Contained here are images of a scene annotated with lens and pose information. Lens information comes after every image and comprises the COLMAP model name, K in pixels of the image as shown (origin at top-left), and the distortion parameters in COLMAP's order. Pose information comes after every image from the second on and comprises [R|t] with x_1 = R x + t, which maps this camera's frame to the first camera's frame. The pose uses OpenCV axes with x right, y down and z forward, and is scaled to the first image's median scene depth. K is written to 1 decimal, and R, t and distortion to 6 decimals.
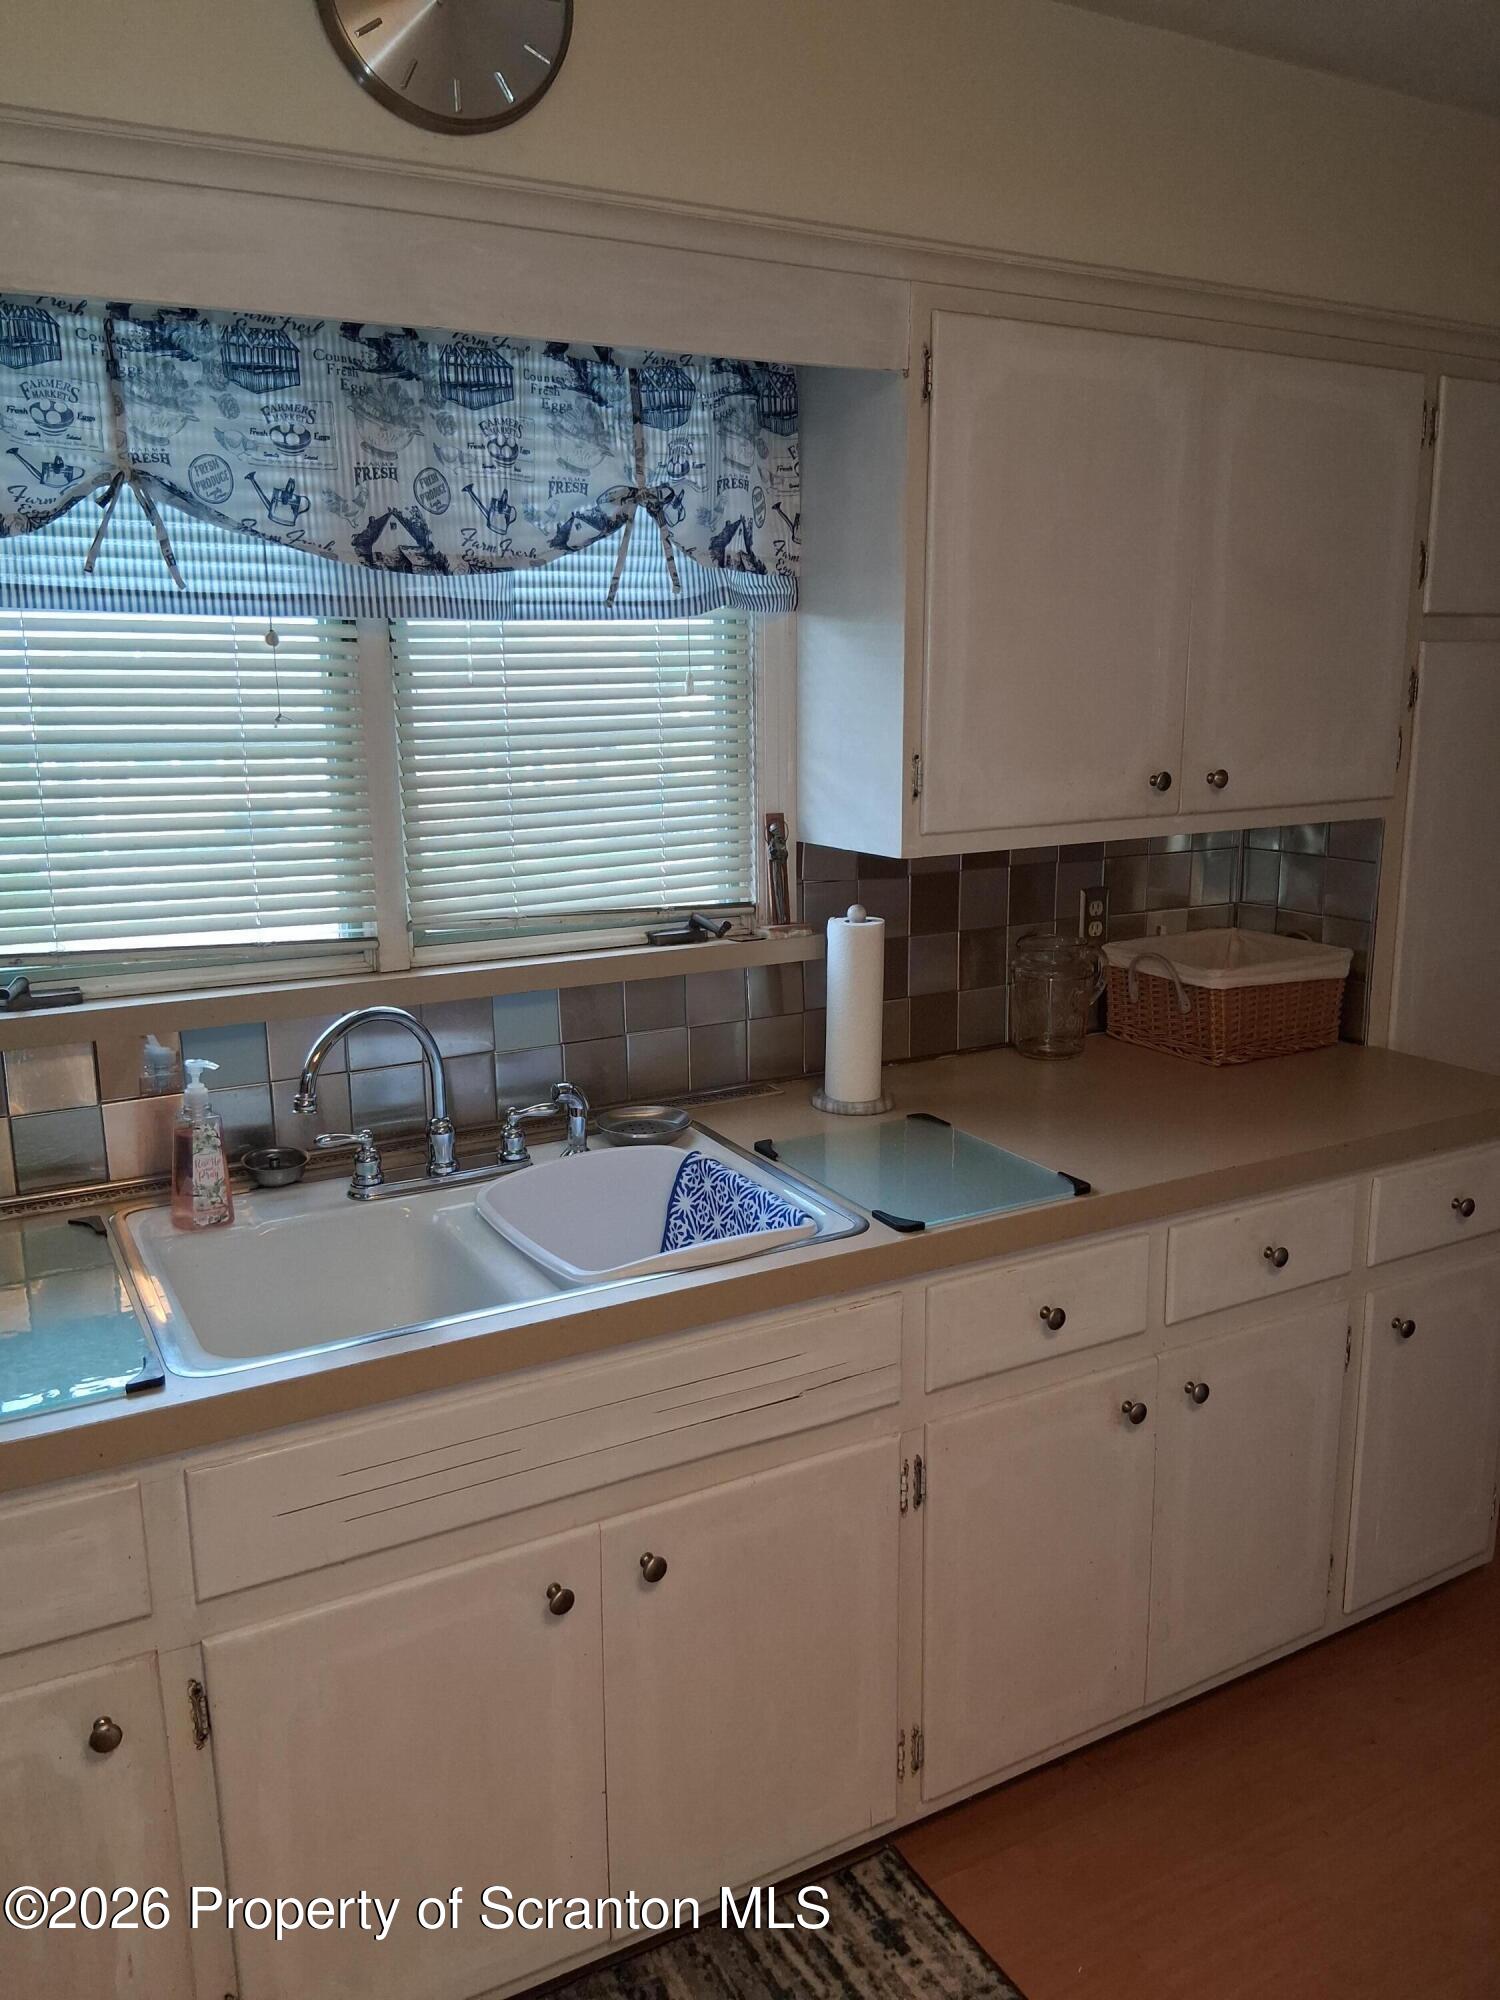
lens RADIAL K [[1503.3, 0, 751.6], [0, 1503.3, 997.4], [0, 0, 1]] dist [0.129310, -0.235386]
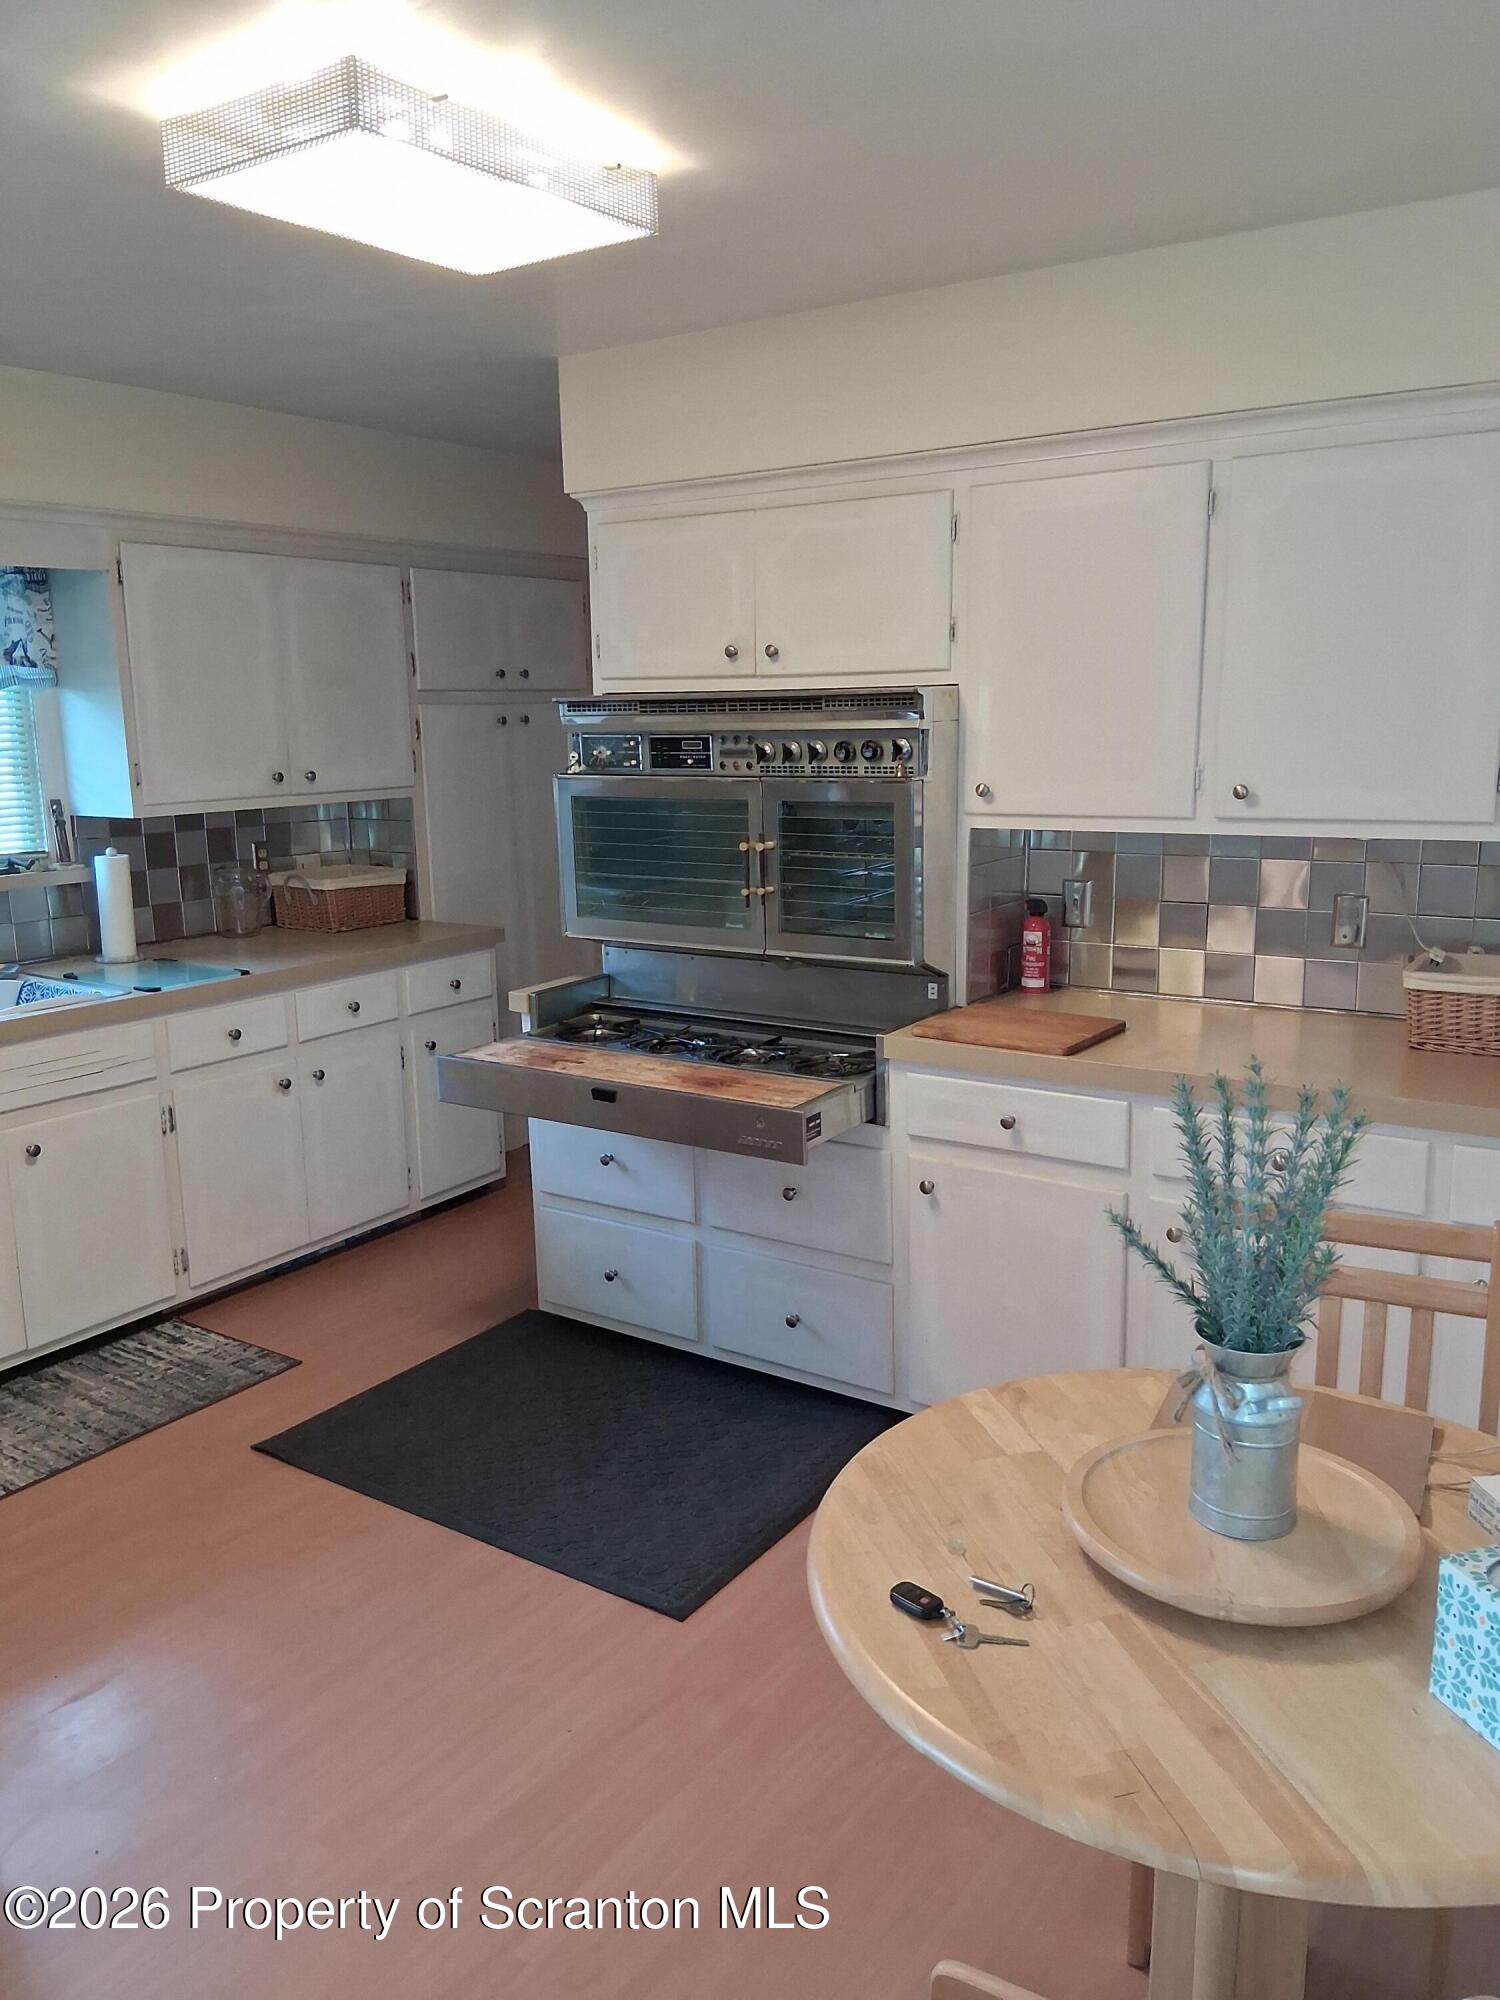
lens RADIAL K [[1503.3, 0, 751.6], [0, 1503.3, 997.4], [0, 0, 1]] dist [0.129310, -0.235386]
pose [[0.894274, -0.090031, 0.438371, -0.062868], [0.101073, 0.994877, -0.001865, 0.200757], [-0.435957, 0.045975, 0.898792, -0.984797]]
